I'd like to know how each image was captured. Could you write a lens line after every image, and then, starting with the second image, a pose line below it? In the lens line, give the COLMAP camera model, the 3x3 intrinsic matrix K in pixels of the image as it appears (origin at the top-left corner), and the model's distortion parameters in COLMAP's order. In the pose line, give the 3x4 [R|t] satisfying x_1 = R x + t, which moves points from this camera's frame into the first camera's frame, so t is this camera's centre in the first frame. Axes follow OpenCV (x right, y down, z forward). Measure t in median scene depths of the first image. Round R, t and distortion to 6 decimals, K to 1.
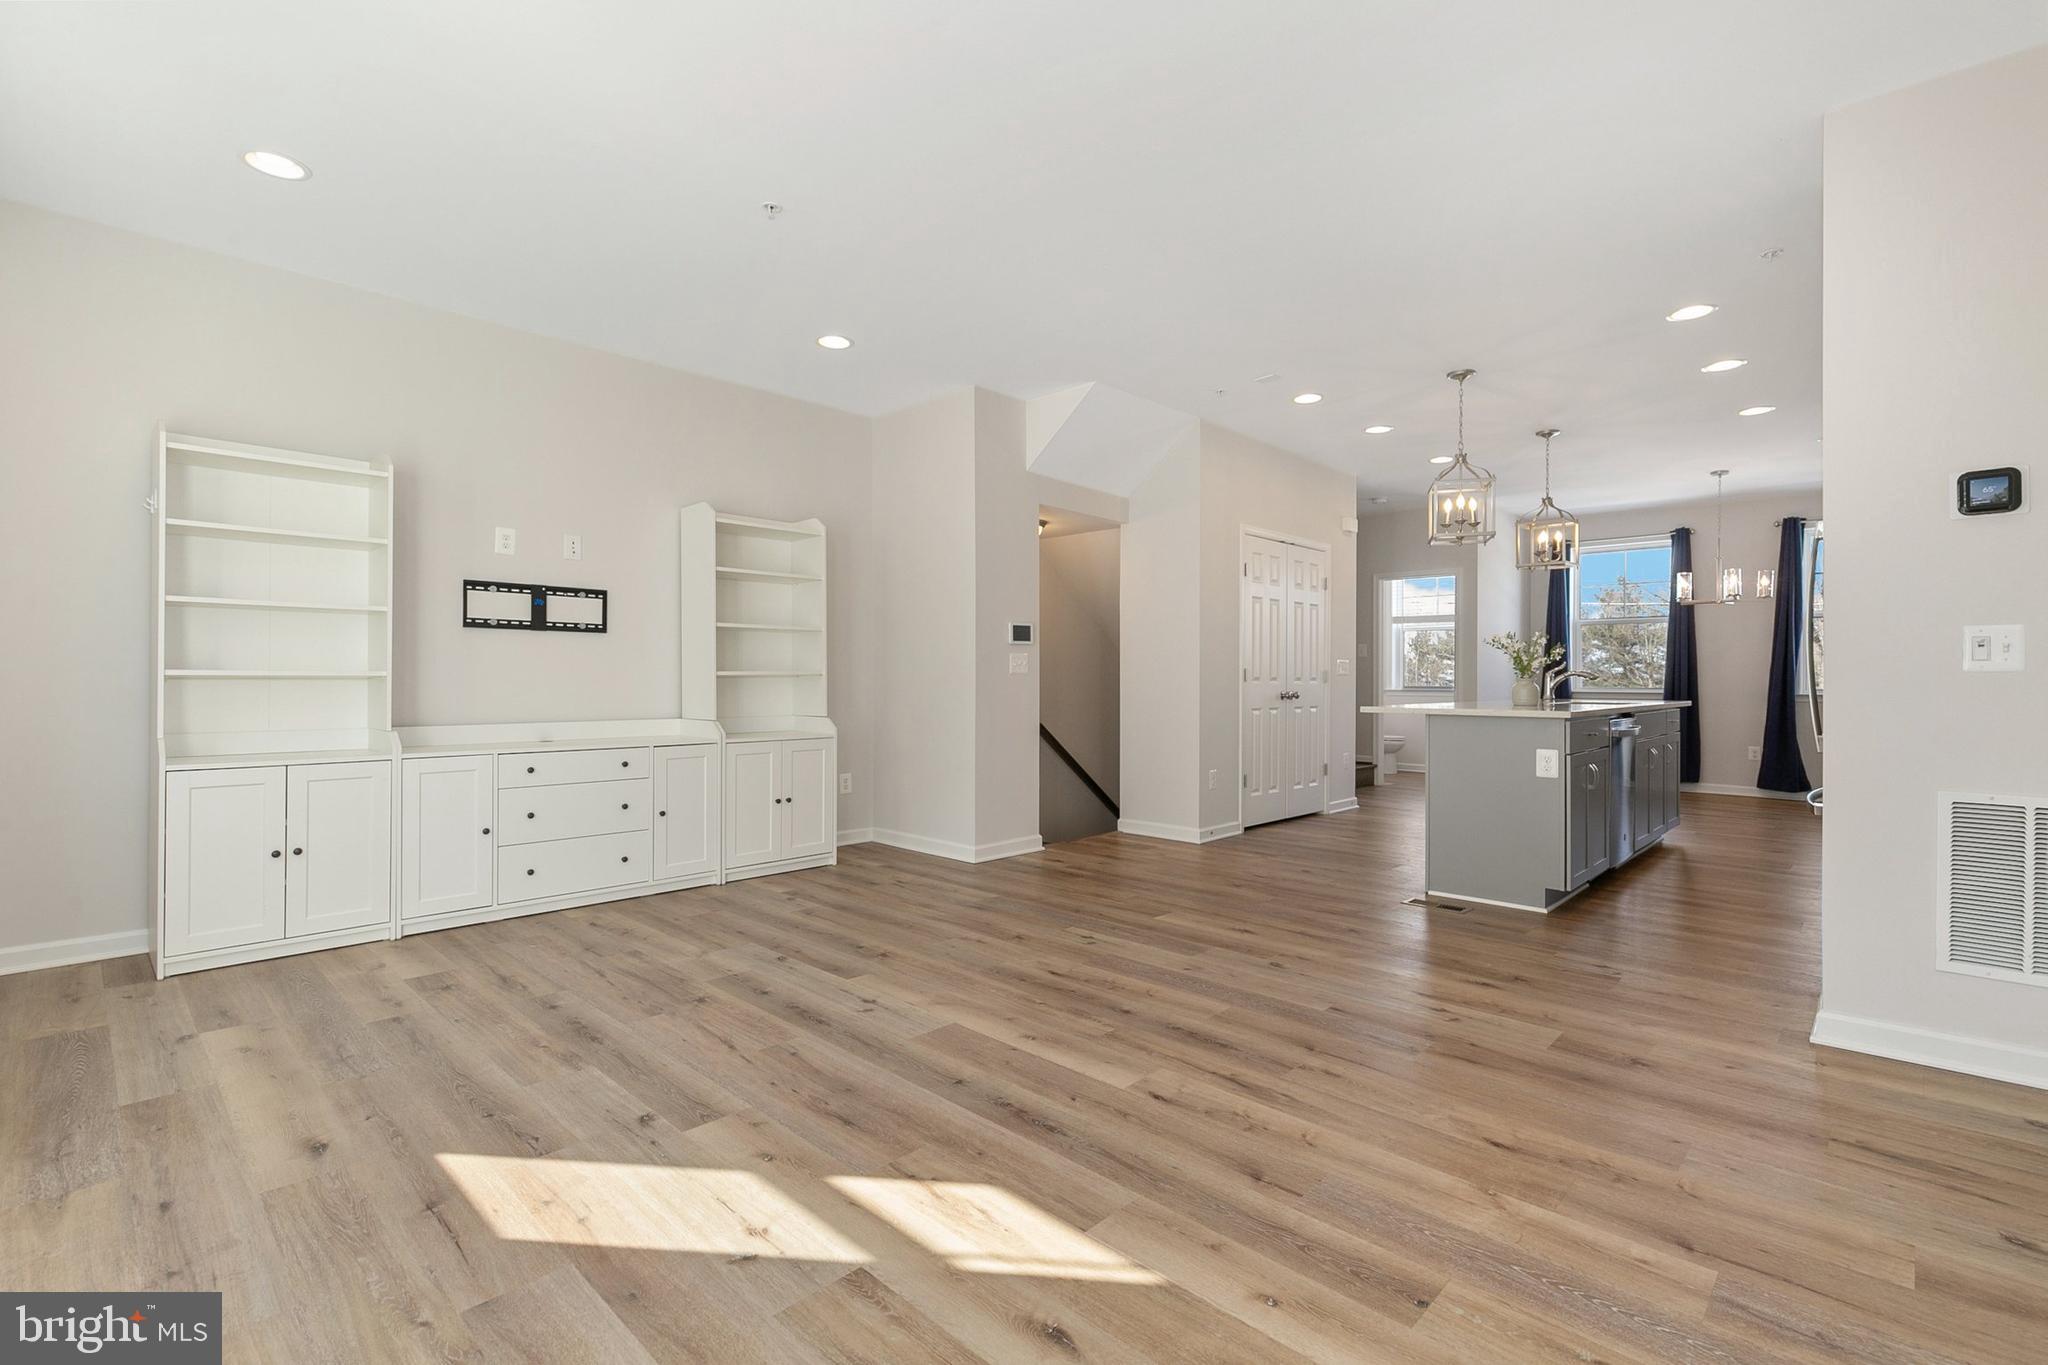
lens RADIAL K [[924.8, 0, 1018.1], [0, 924.8, 677.7], [0, 0, 1]] dist [0.003588, 0.000080]
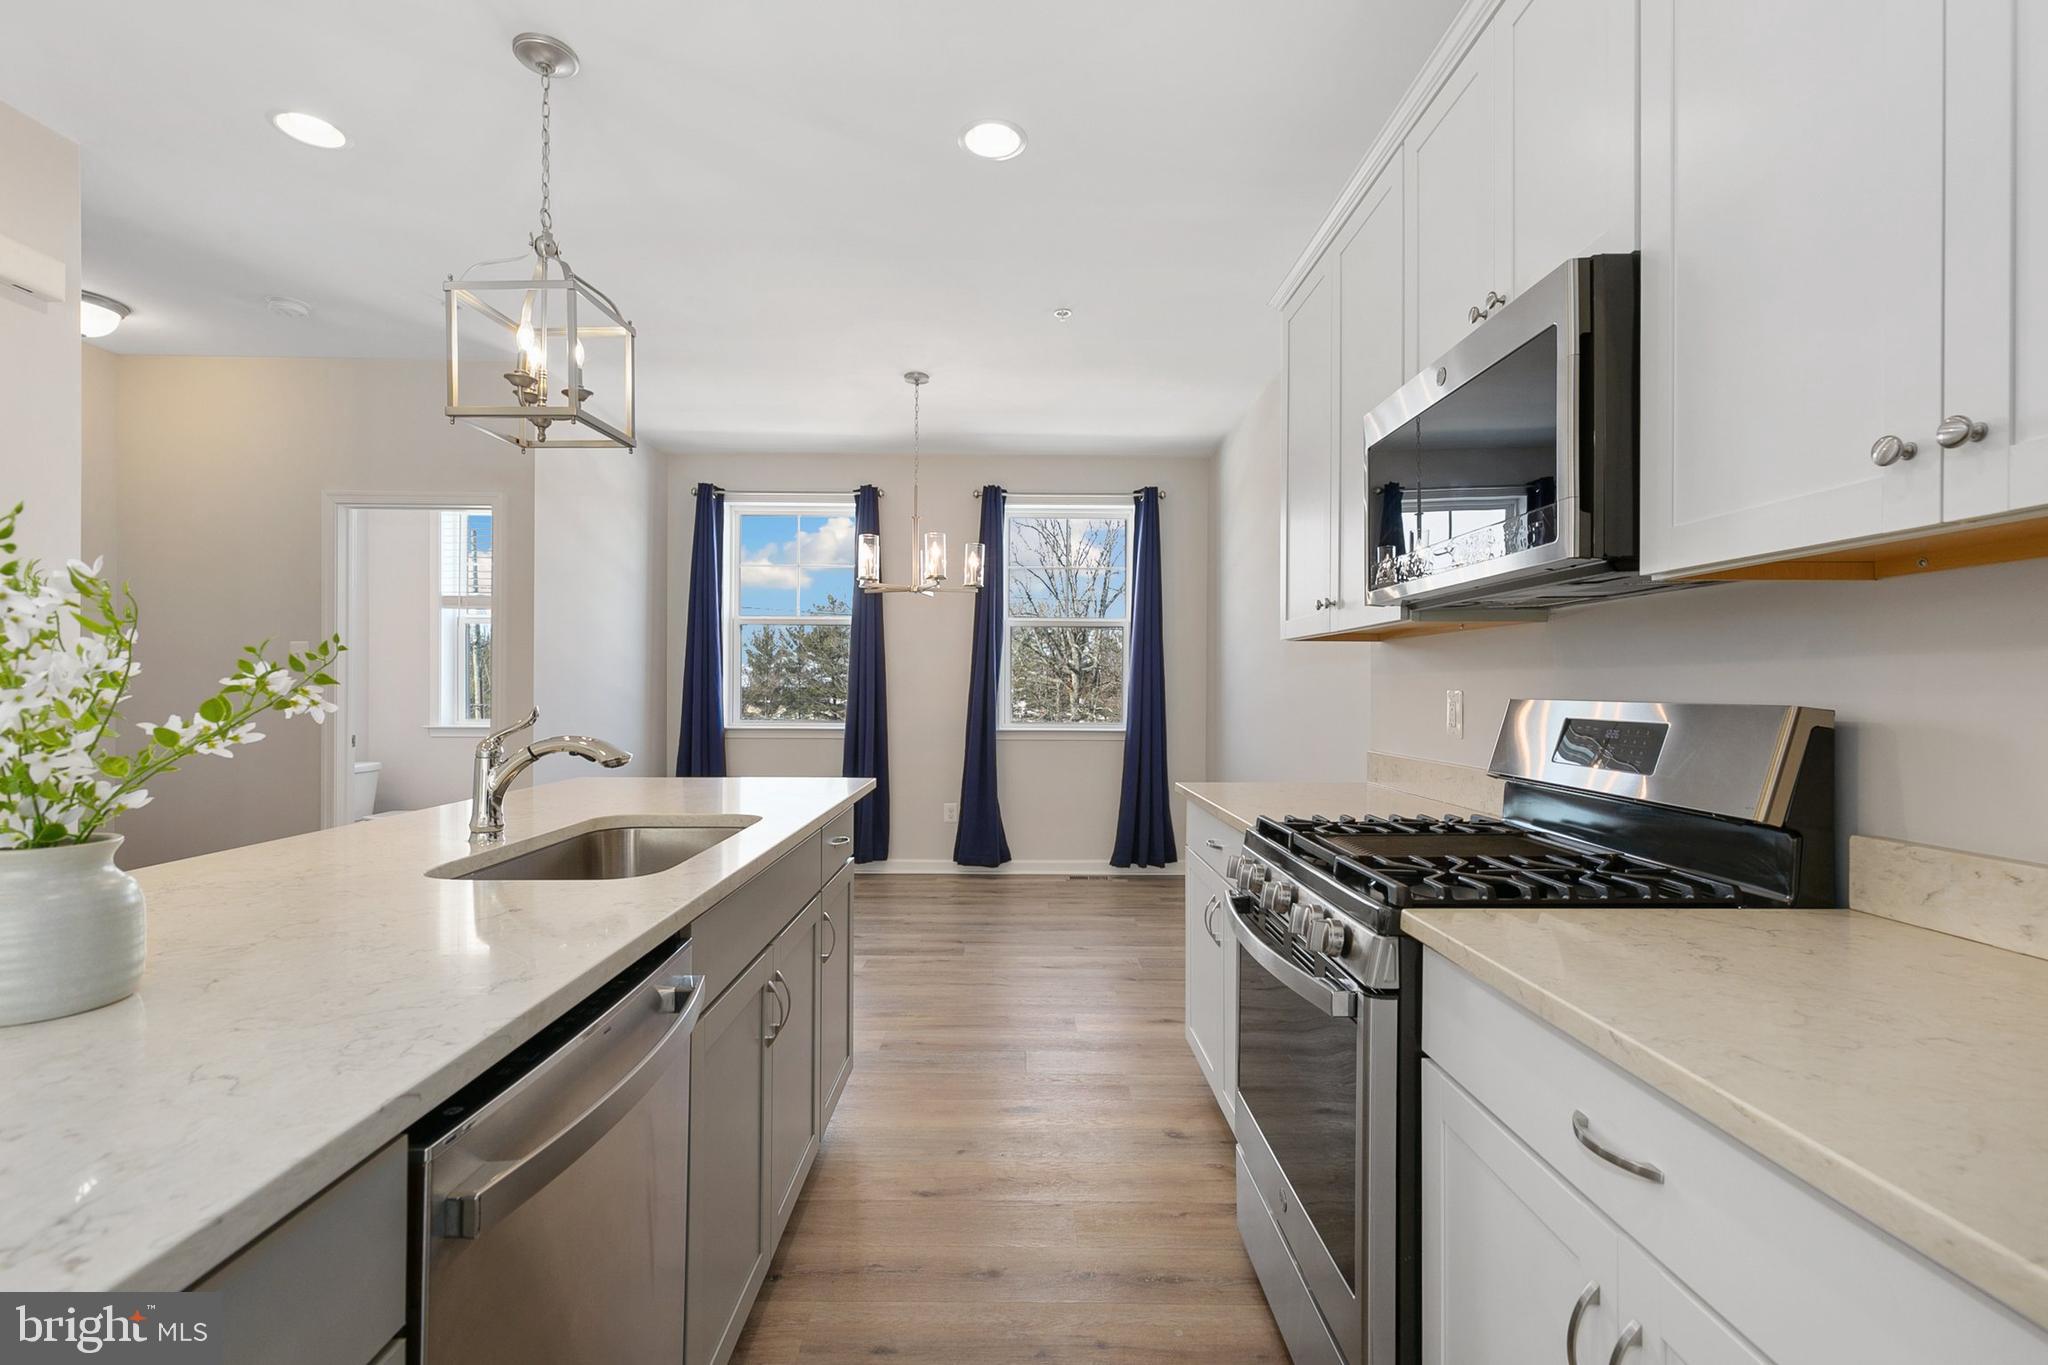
lens RADIAL K [[918.0, 0, 1024.0], [0, 918.0, 682.5], [0, 0, 1]] dist [0.008252, -0.000321]
pose [[0.709281, 0.003881, 0.704915, 0.370395], [-0.002559, 0.999992, -0.002932, -0.018359], [-0.704921, 0.000276, 0.709286, 0.506237]]
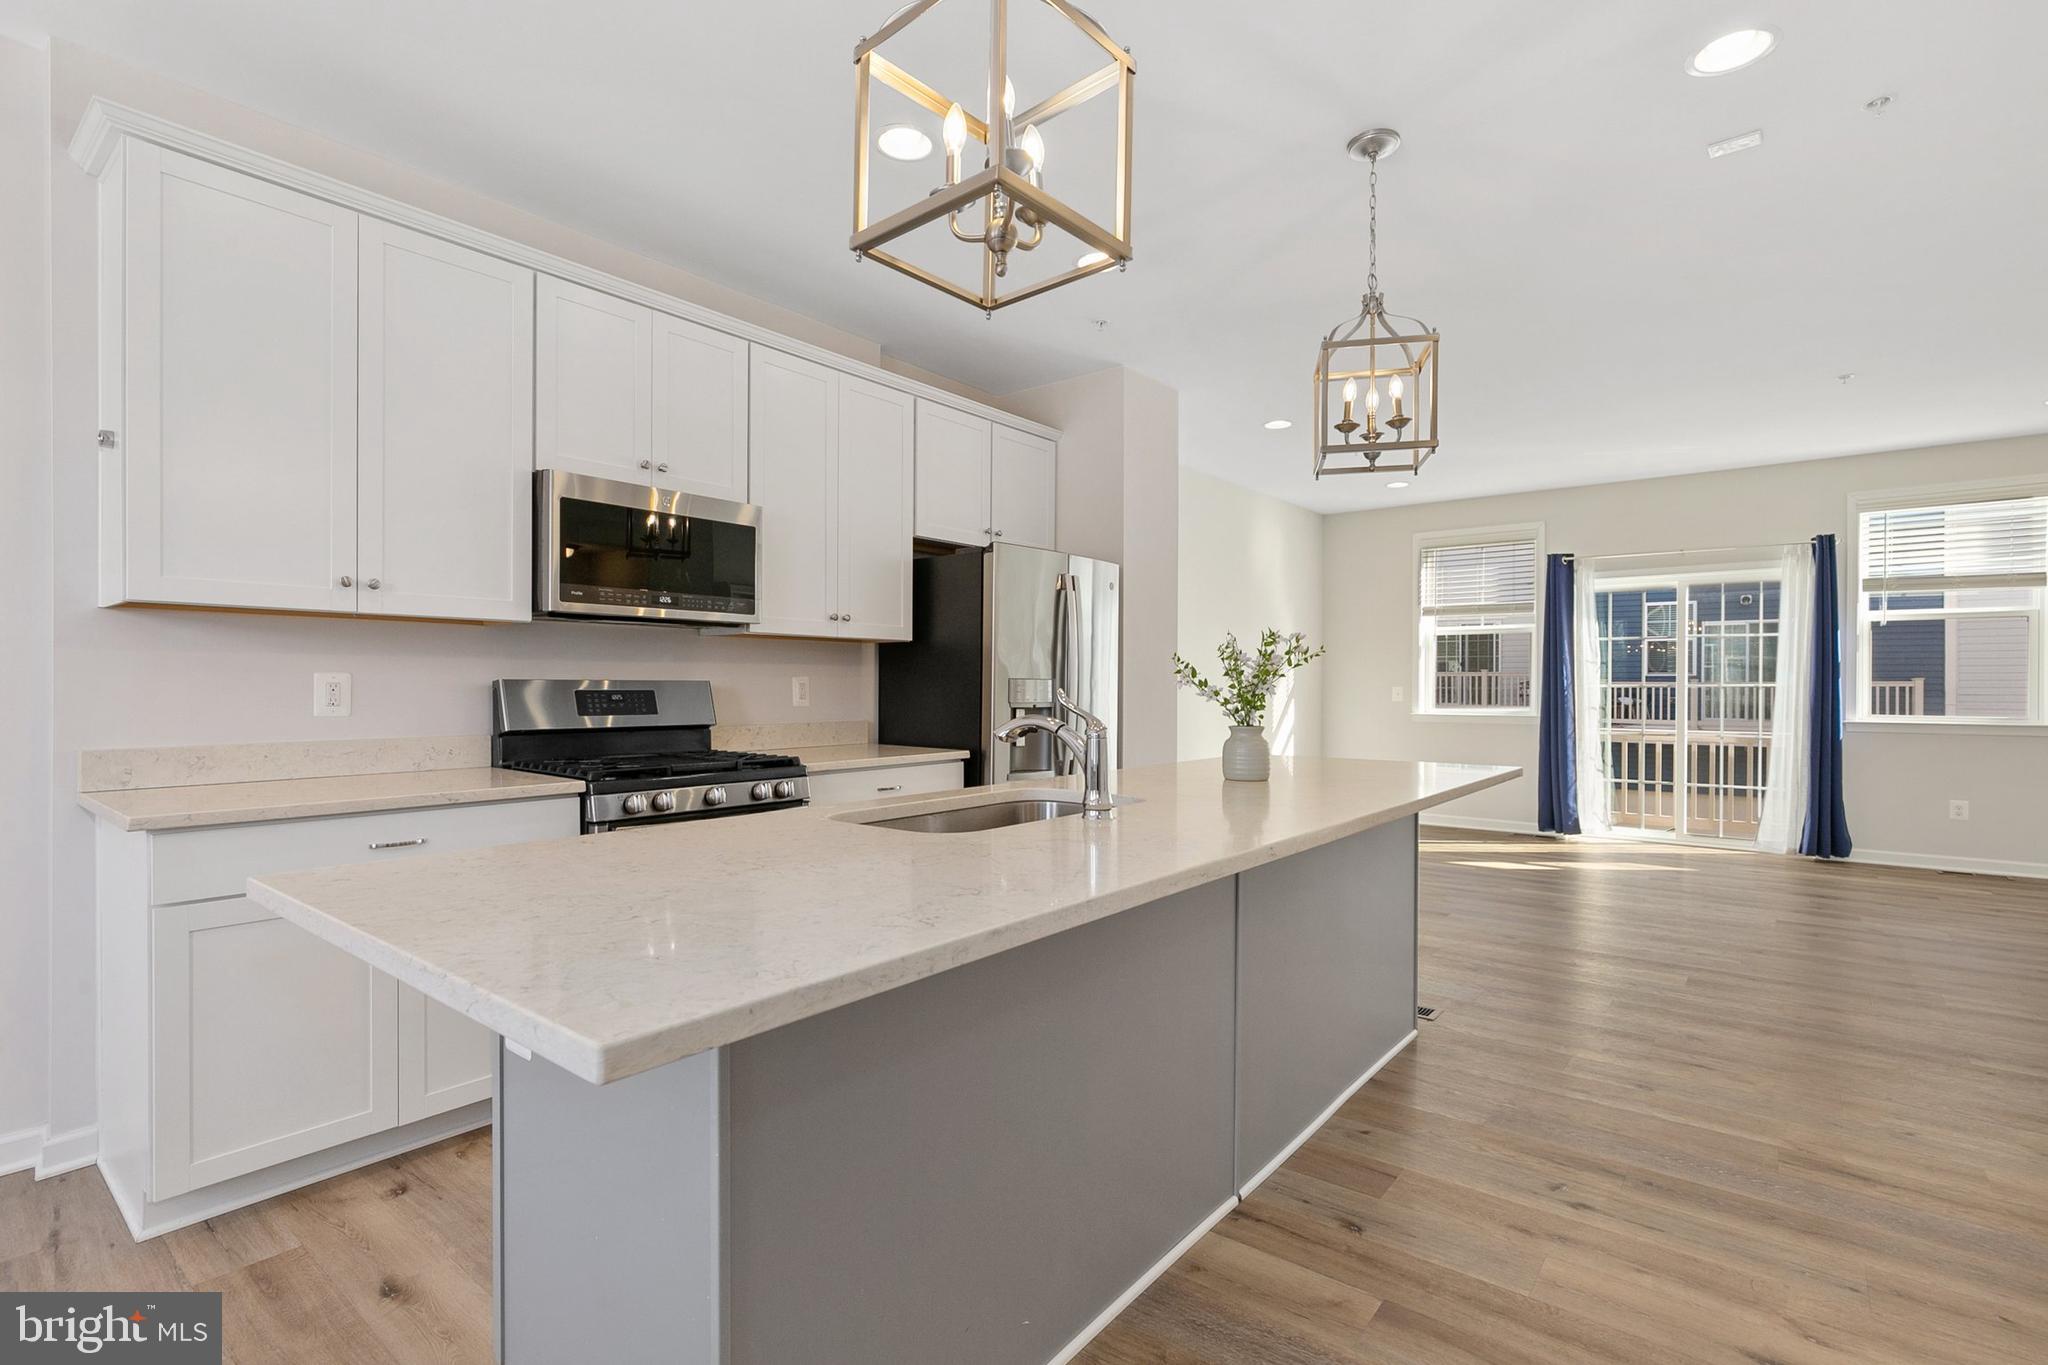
lens RADIAL K [[953.1, 0, 1016.1], [0, 953.1, 690.4], [0, 0, 1]] dist [-0.001937, -0.000126]
pose [[-0.996160, -0.004751, -0.087418, 0.479194], [-0.005198, 0.999975, 0.004881, -0.013414], [0.087393, 0.005317, -0.996160, 1.007976]]
